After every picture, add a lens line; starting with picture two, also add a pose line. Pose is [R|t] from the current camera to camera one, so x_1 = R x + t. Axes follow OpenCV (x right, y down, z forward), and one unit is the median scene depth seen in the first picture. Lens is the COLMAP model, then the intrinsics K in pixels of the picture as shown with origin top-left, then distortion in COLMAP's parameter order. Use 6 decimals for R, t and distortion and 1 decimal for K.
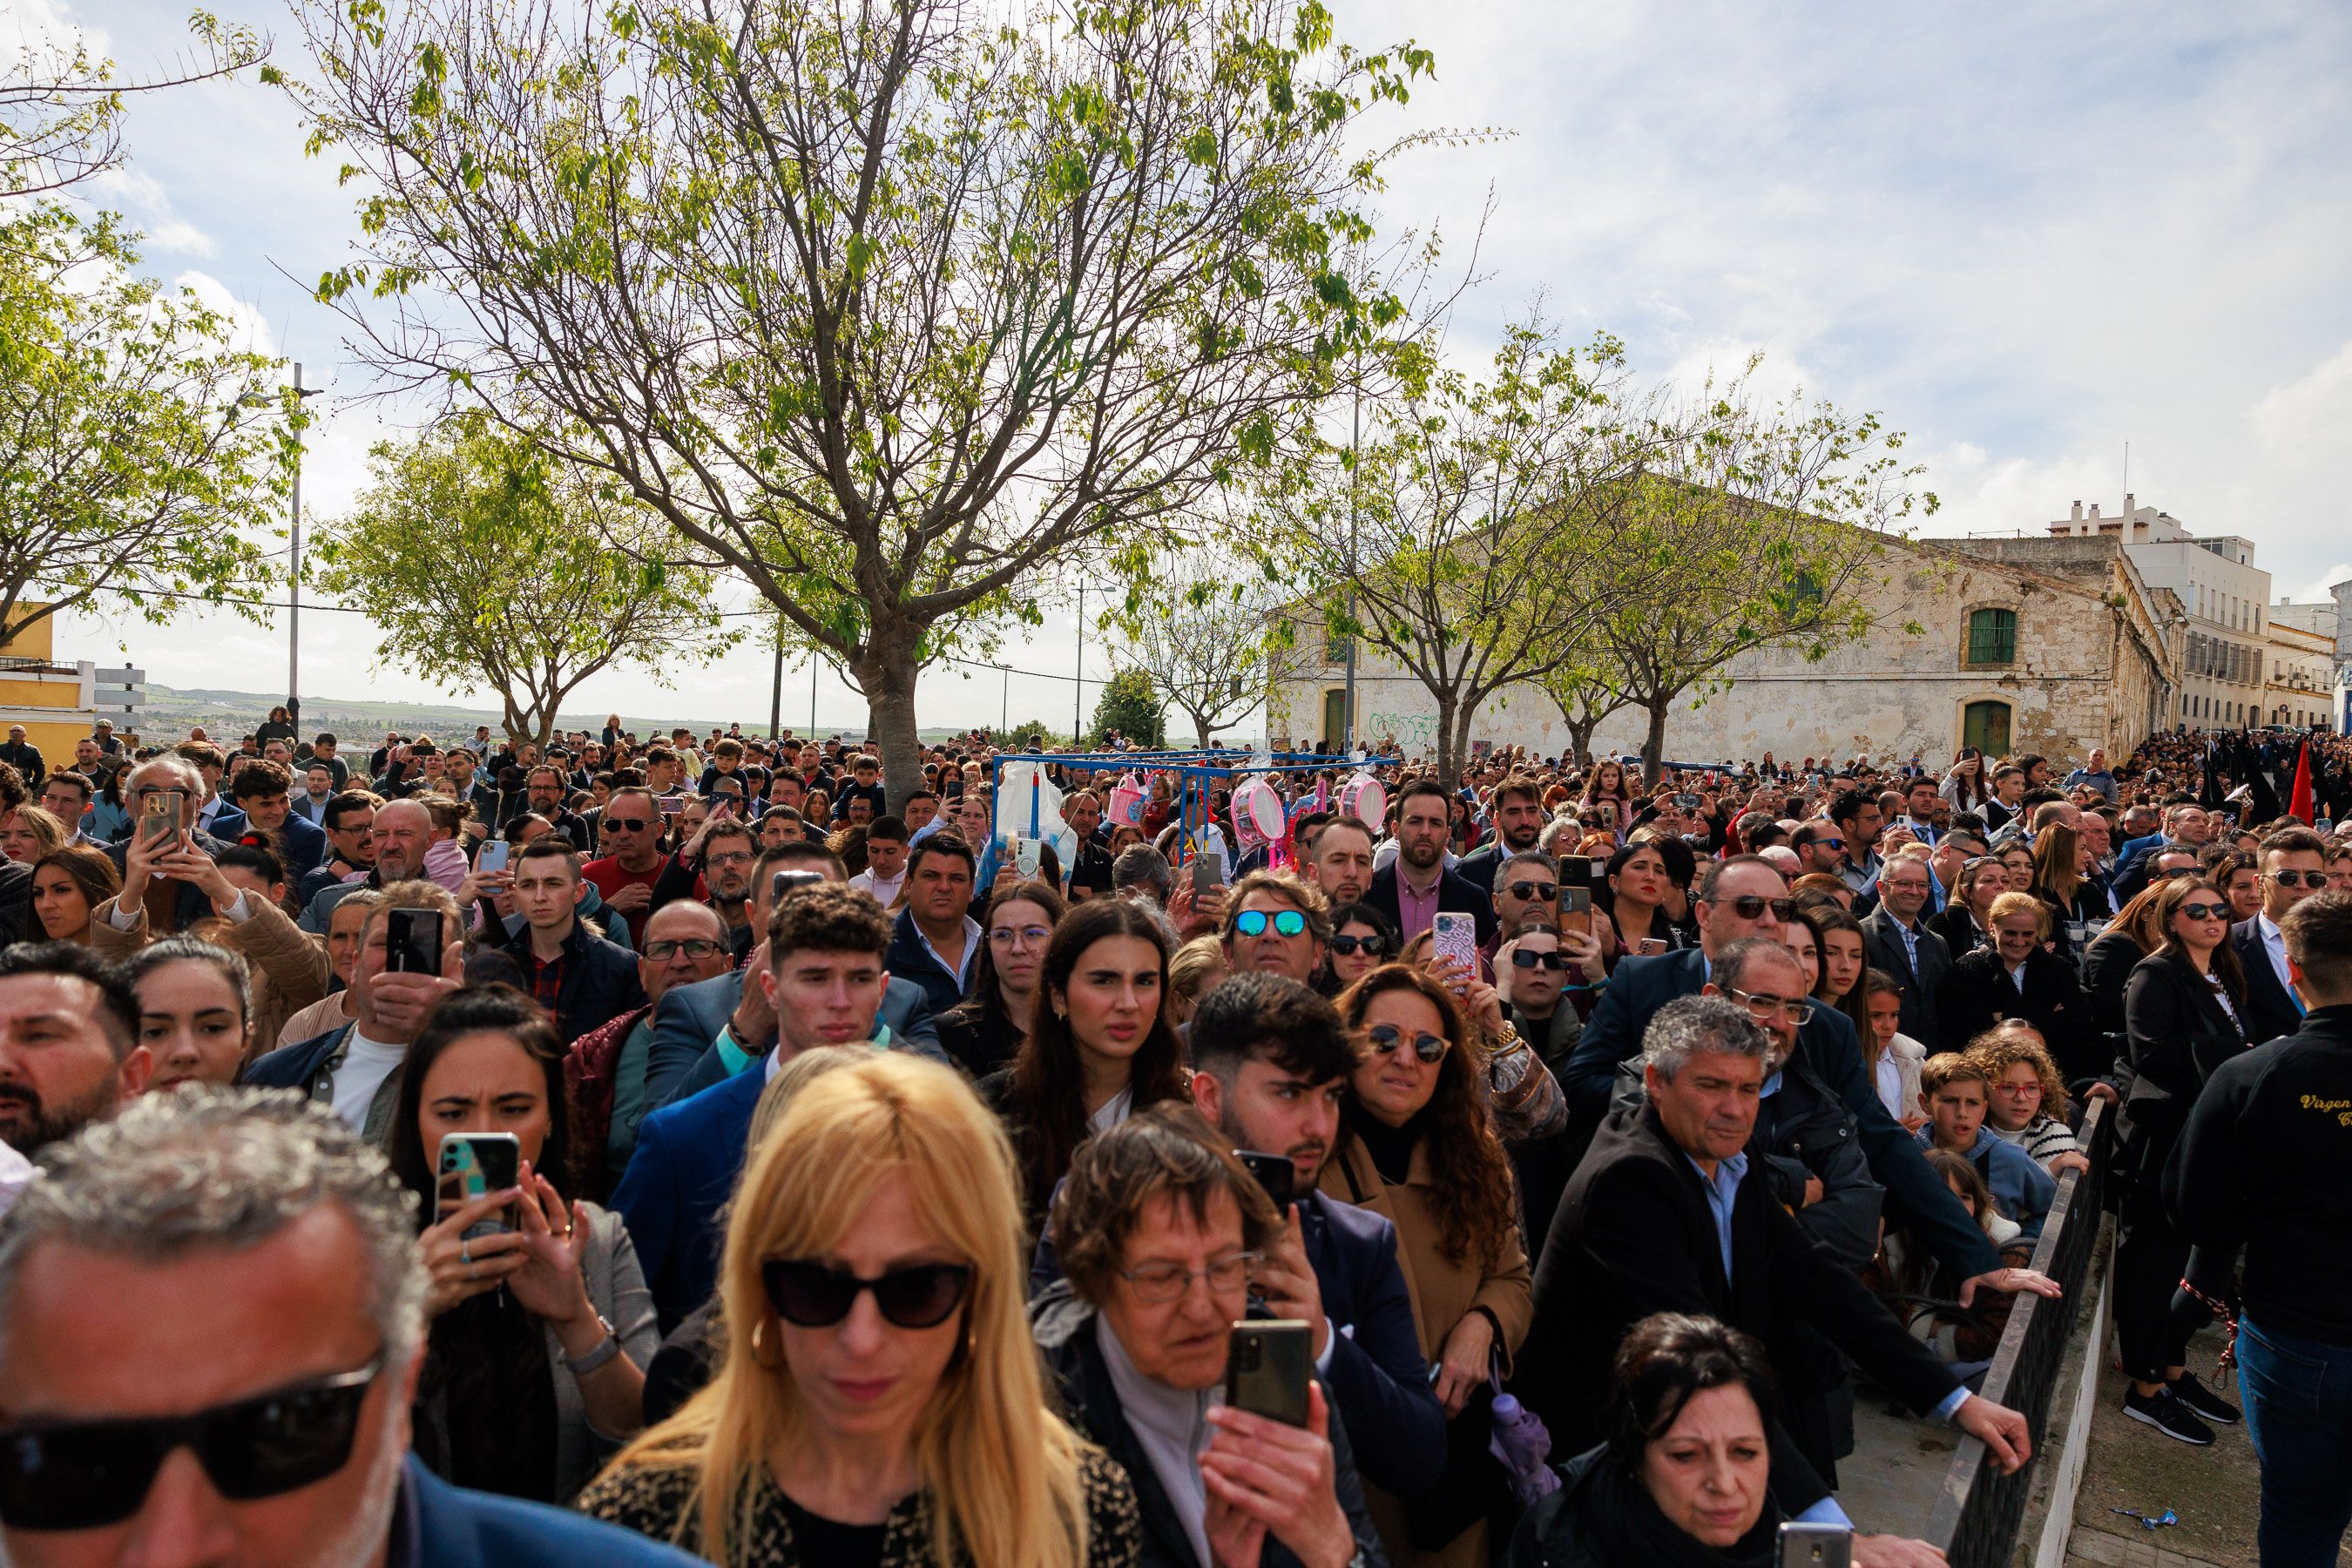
lens RADIAL K [[1590.9, 0, 1176.0], [0, 1590.9, 784.0], [0, 0, 1]] dist [-0.007299, 0.005651]
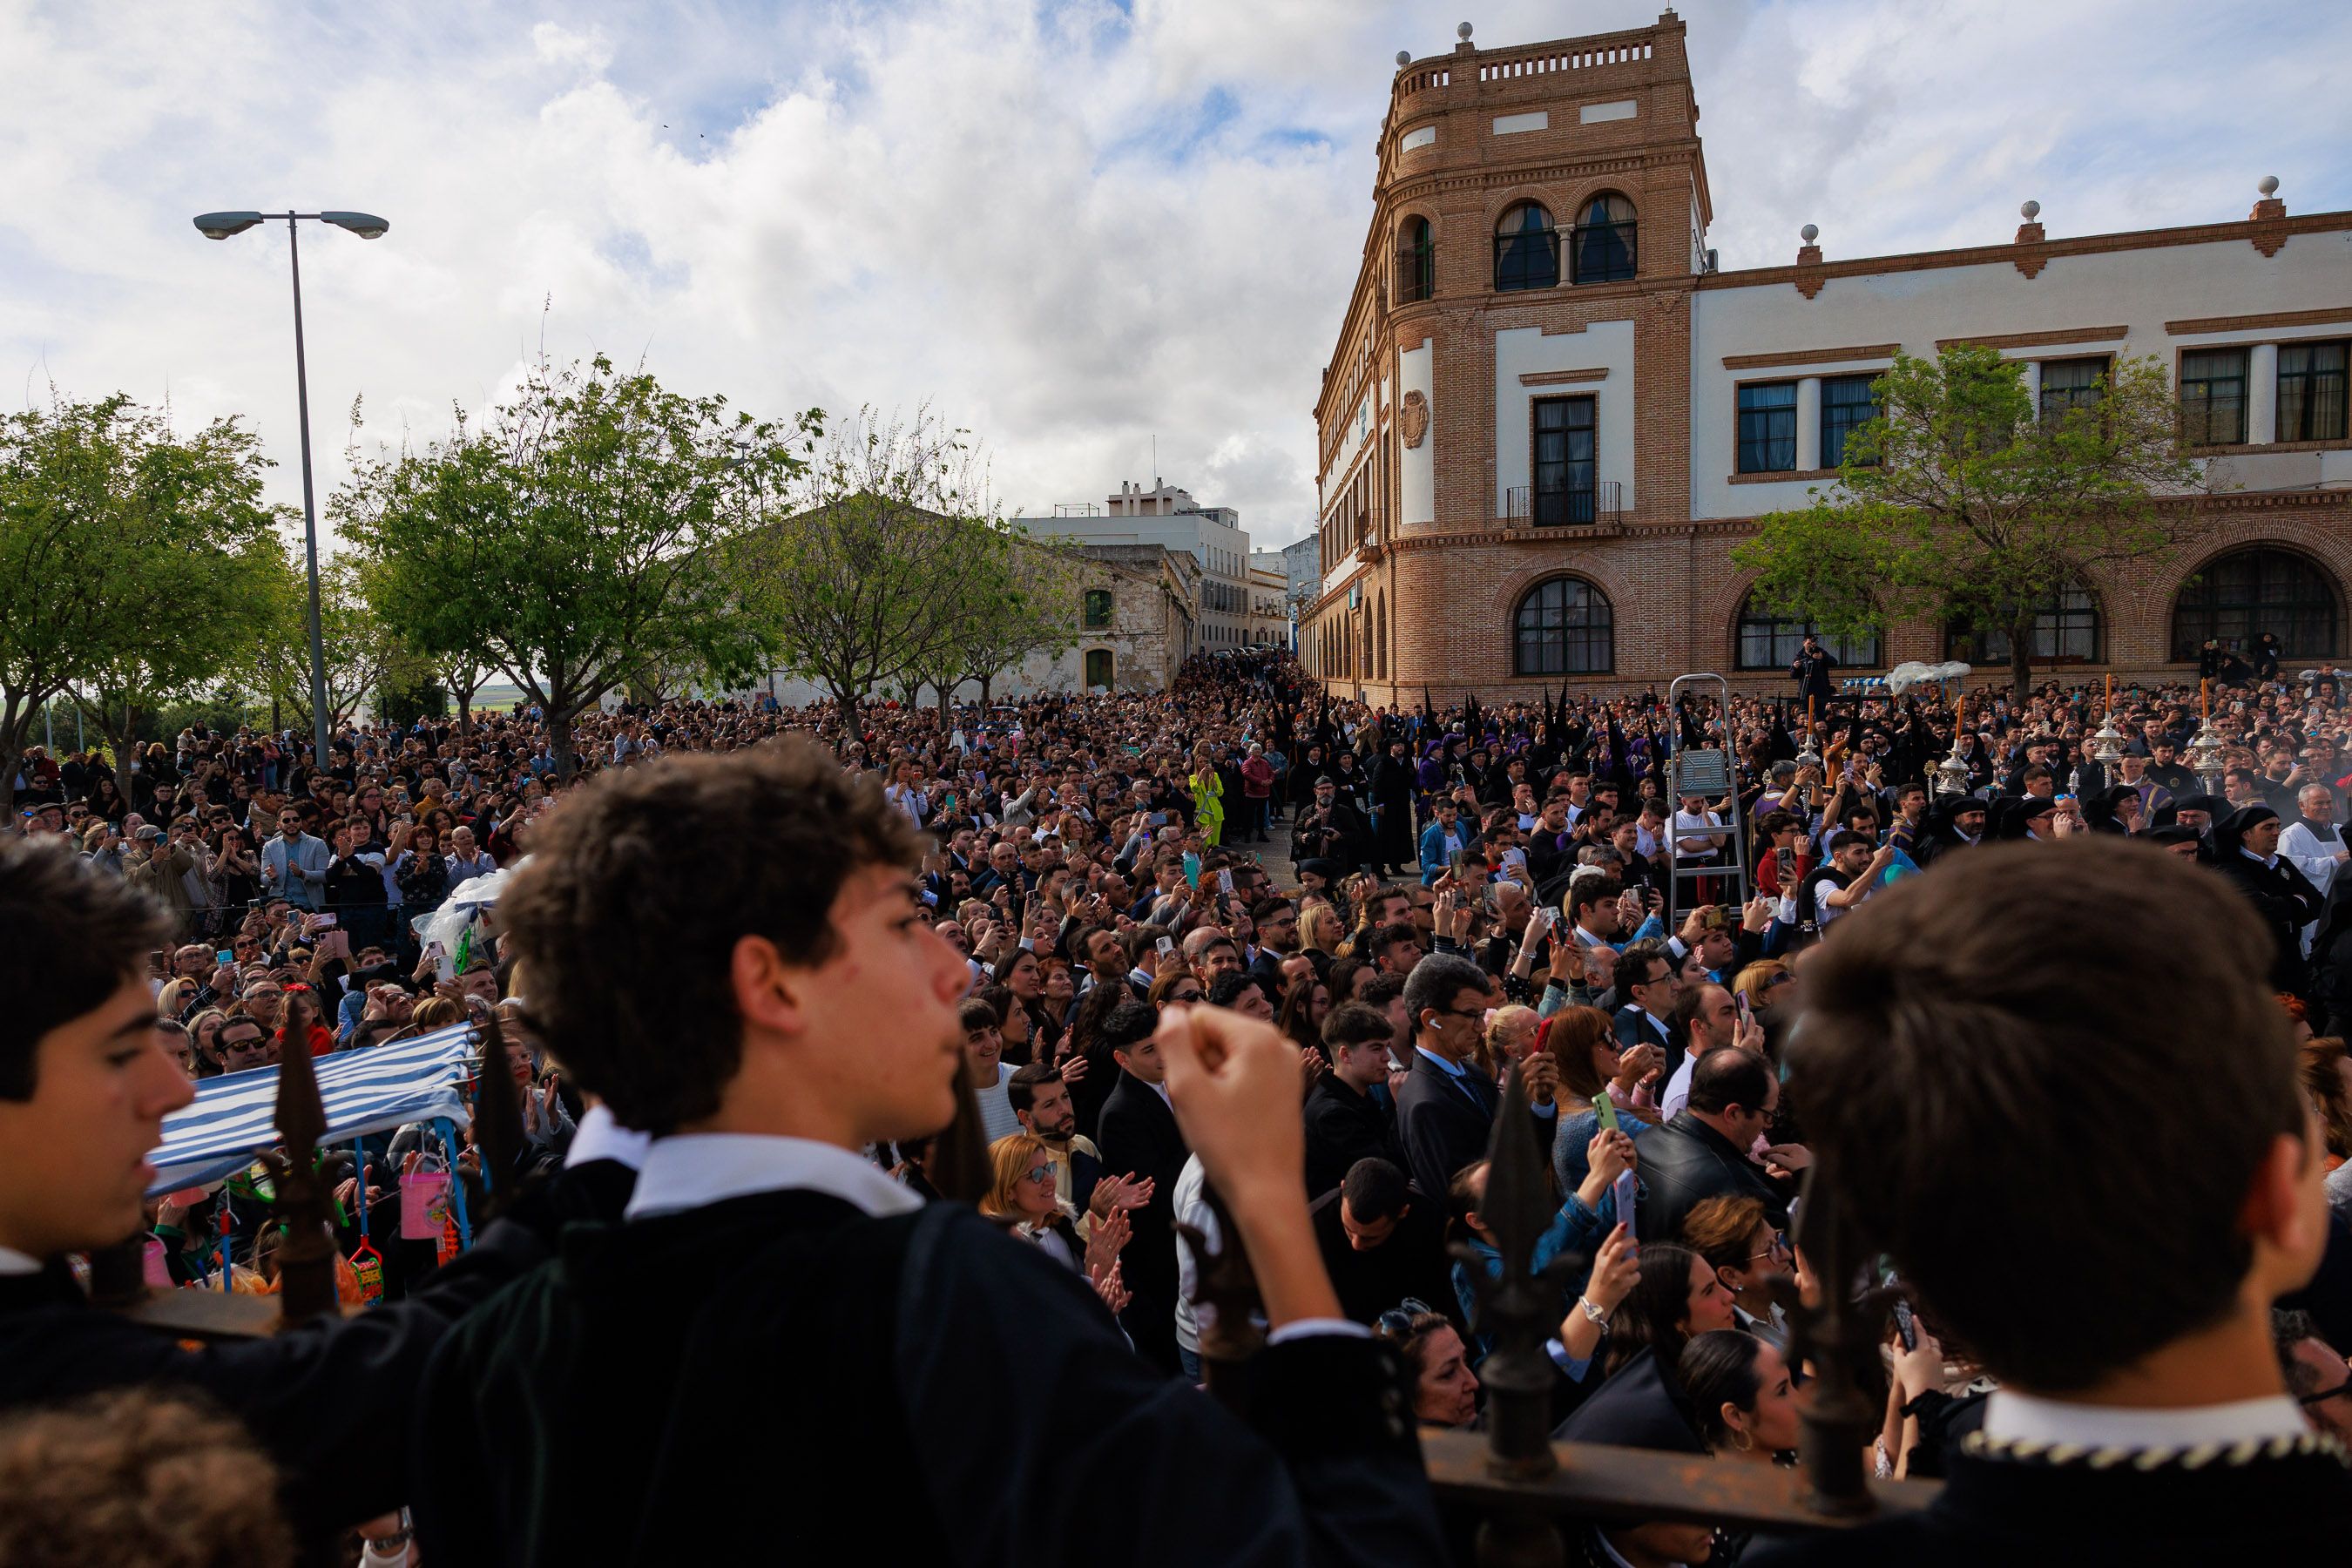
lens RADIAL K [[1590.9, 0, 1176.0], [0, 1590.9, 784.0], [0, 0, 1]] dist [-0.007299, 0.005651]
pose [[0.851734, -0.082514, 0.517437, -0.248424], [0.058992, 0.996345, 0.061780, -0.011890], [-0.520644, -0.022096, 0.853488, -0.385111]]
